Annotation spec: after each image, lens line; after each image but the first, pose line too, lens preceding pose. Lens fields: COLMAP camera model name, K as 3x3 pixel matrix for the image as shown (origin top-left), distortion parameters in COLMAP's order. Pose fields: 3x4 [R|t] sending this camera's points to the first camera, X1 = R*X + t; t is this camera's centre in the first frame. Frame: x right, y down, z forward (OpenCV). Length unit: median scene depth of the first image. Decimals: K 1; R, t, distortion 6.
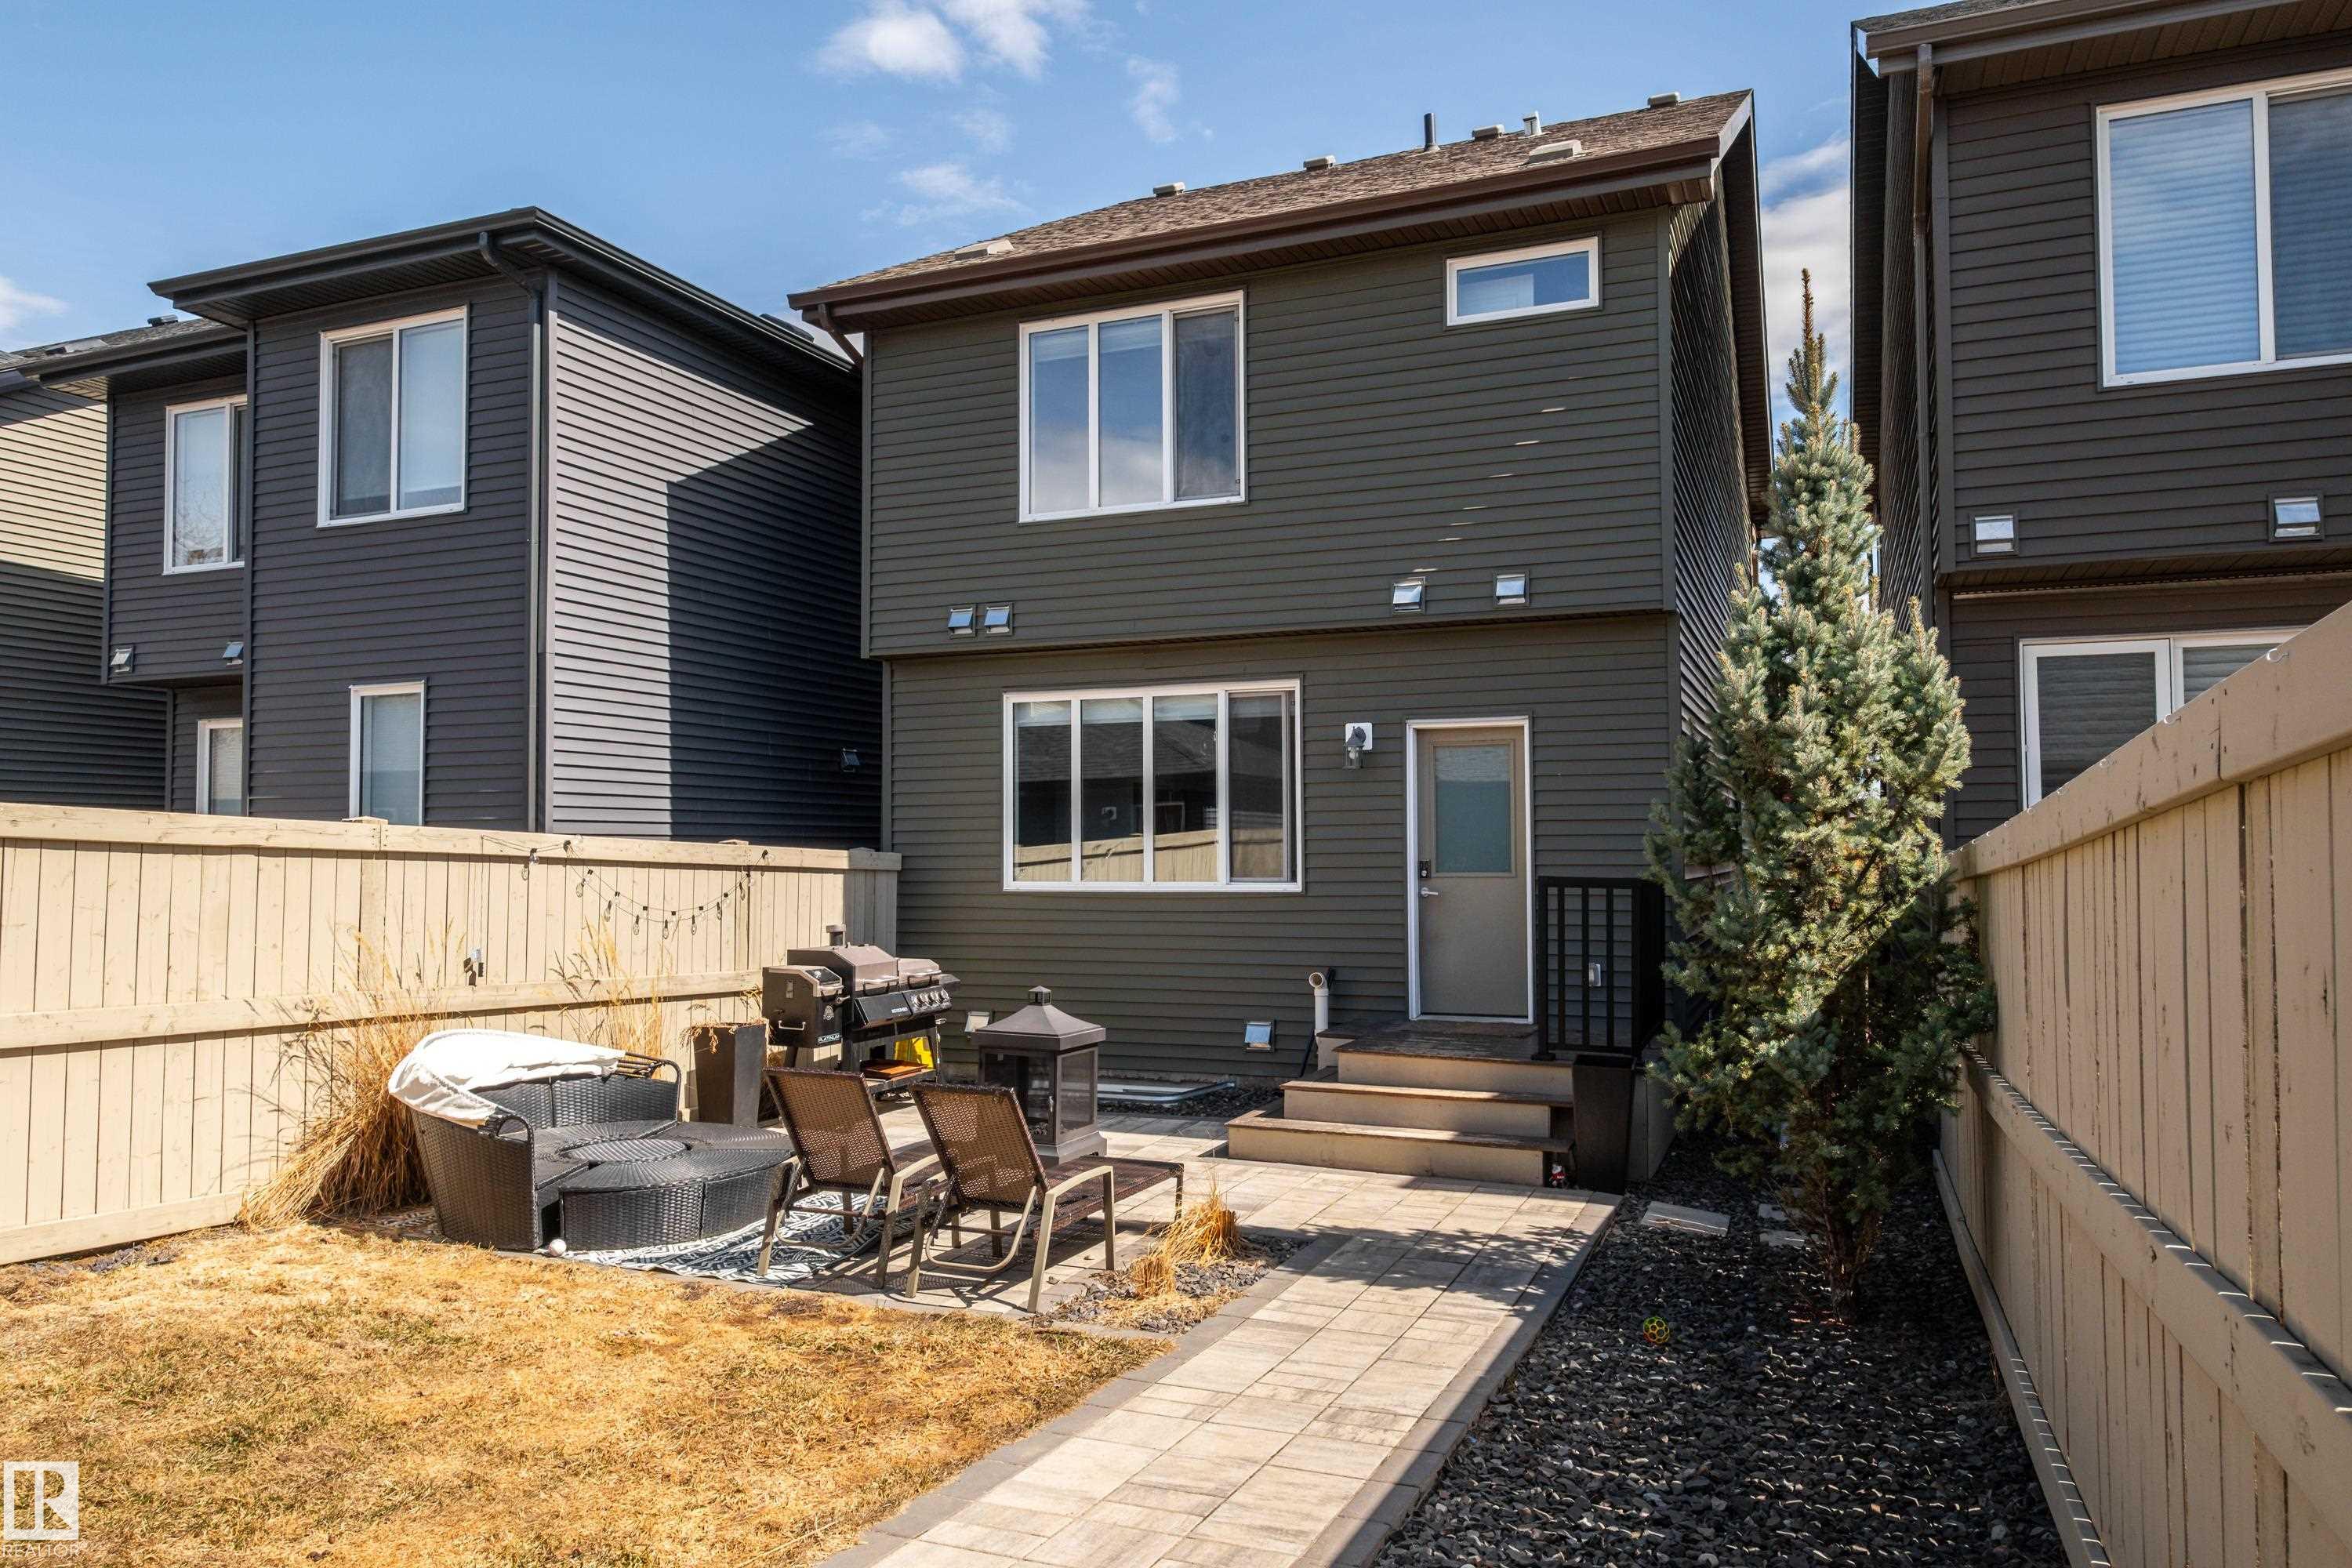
lens RADIAL K [[1530.2, 0, 1167.4], [0, 1530.2, 780.1], [0, 0, 1]] dist [0.000848, 0.000731]
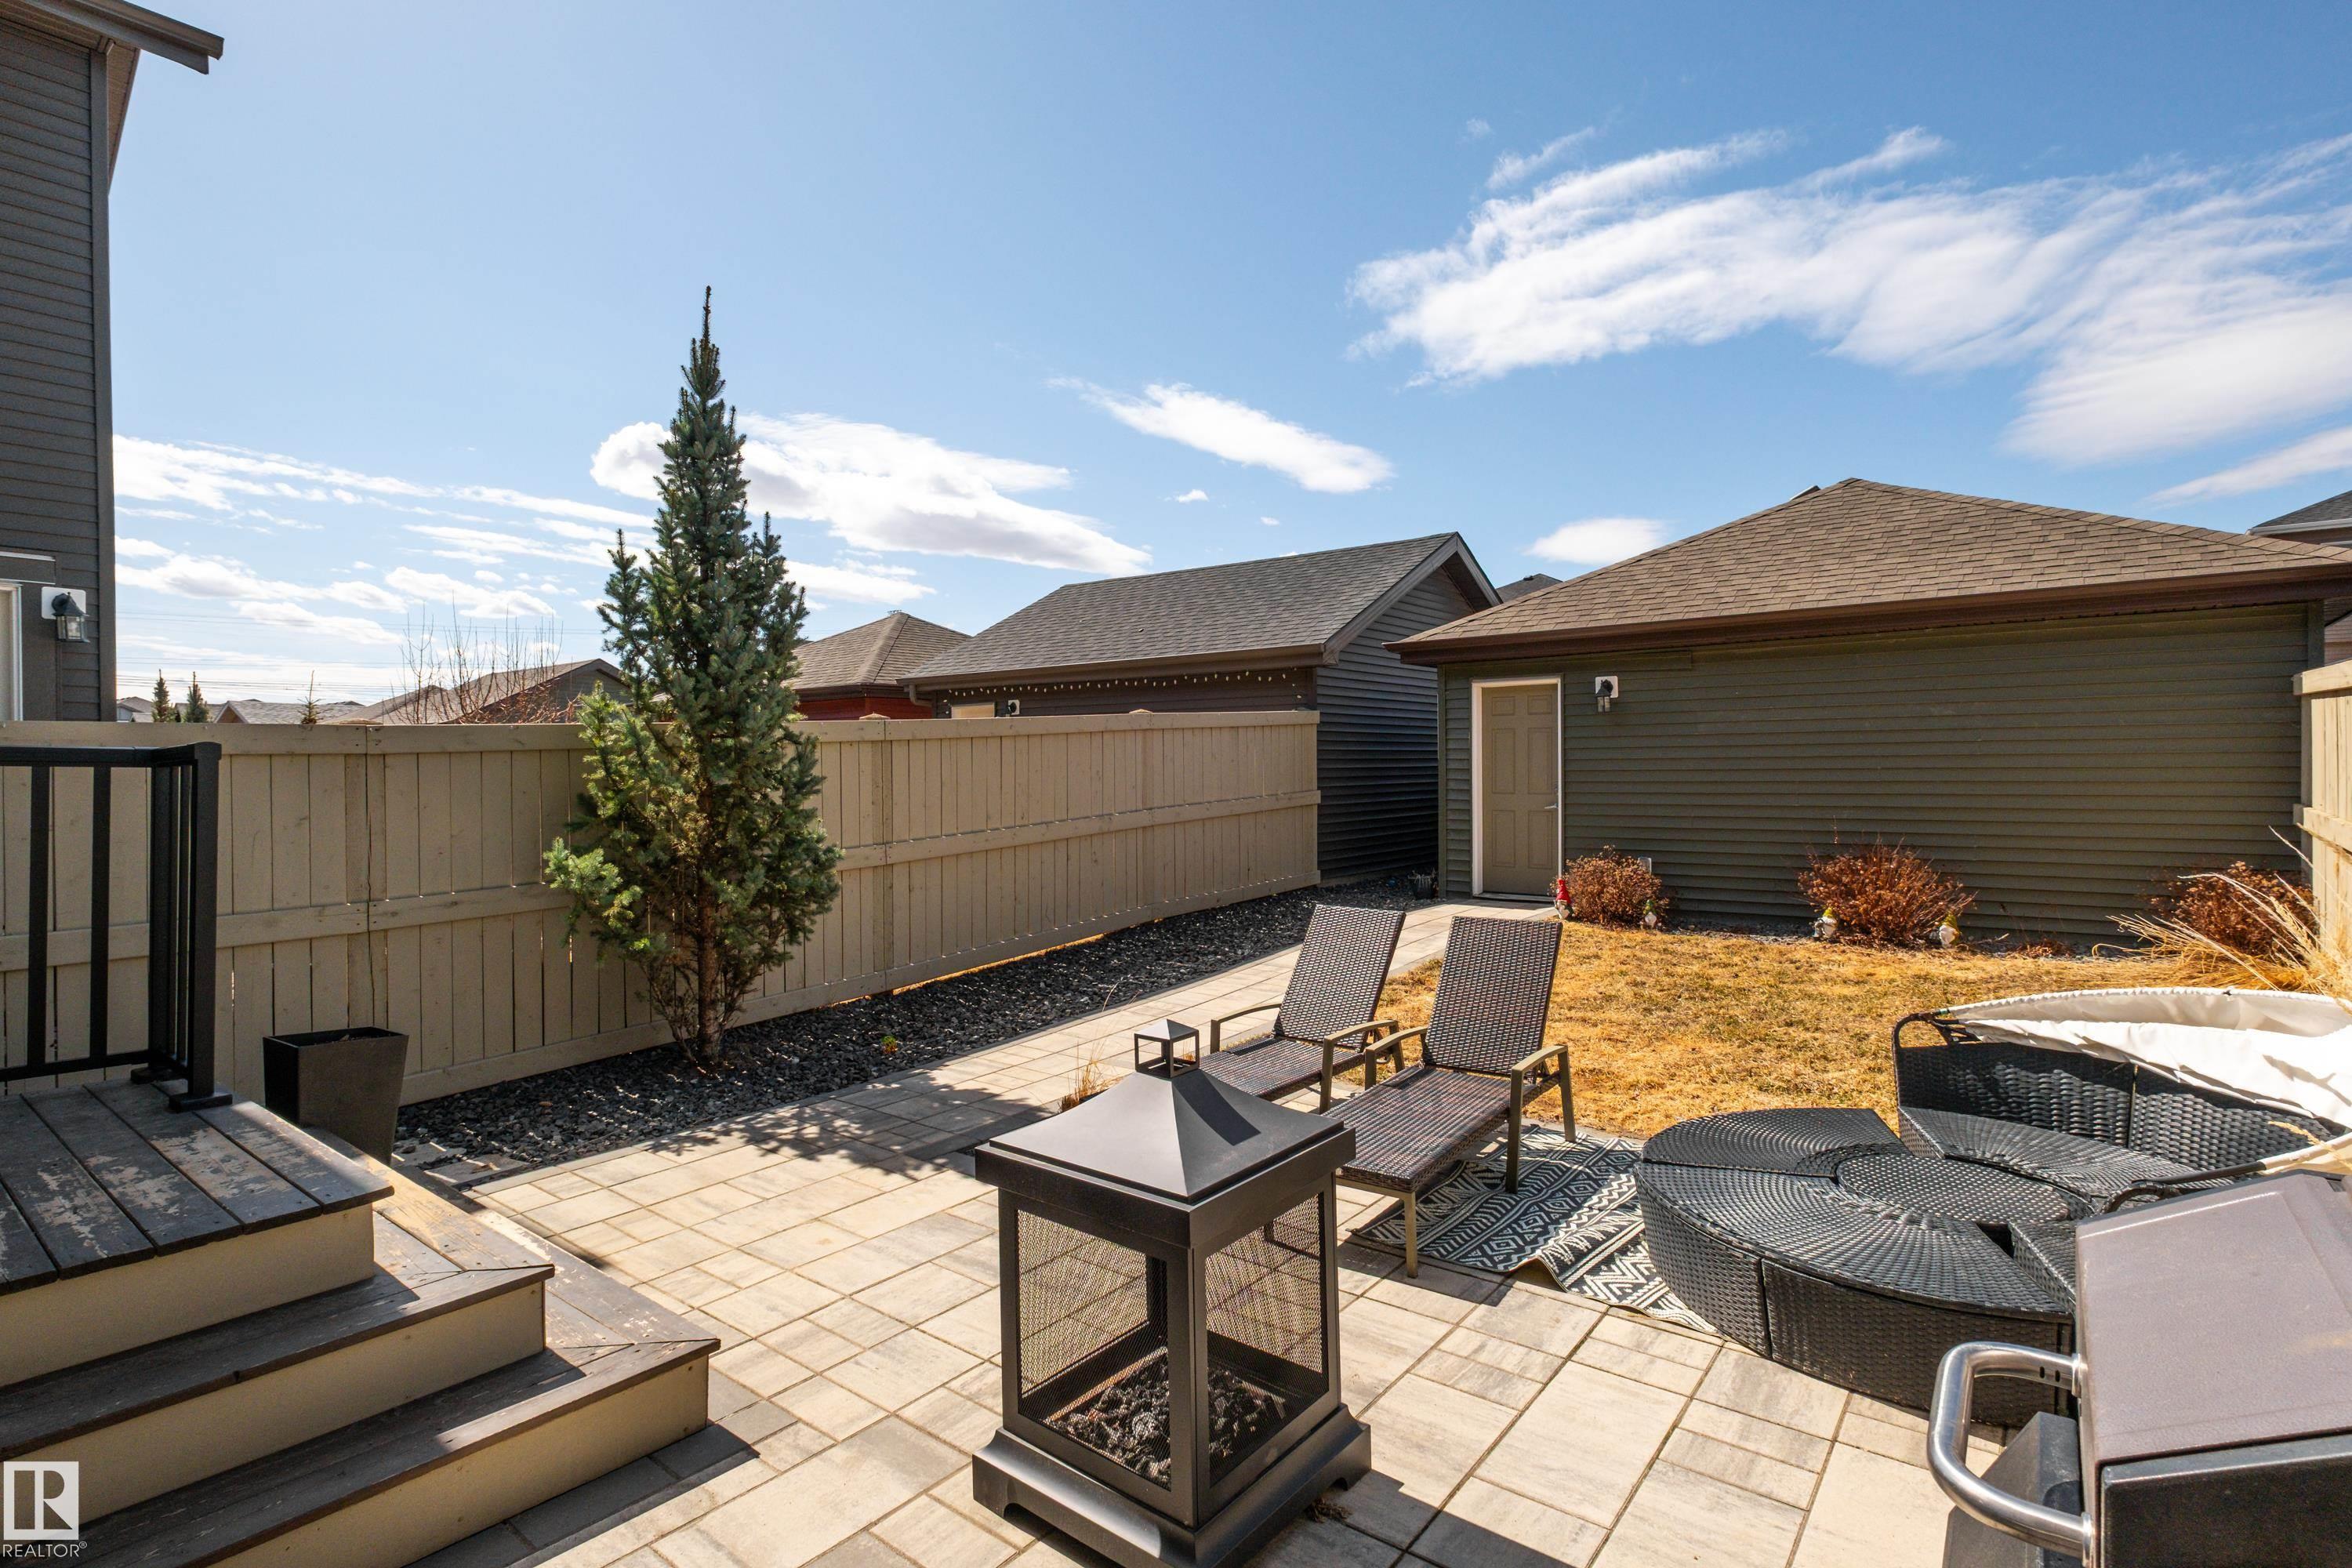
lens RADIAL K [[1157.3, 0, 1123.7], [0, 1157.3, 763.4], [0, 0, 1]] dist [-0.001428, -0.000214]
pose [[-0.950565, 0.008313, 0.310415, -0.158497], [-0.007872, 0.998675, -0.050853, 0.086079], [-0.310427, -0.050782, -0.949240, 1.249901]]
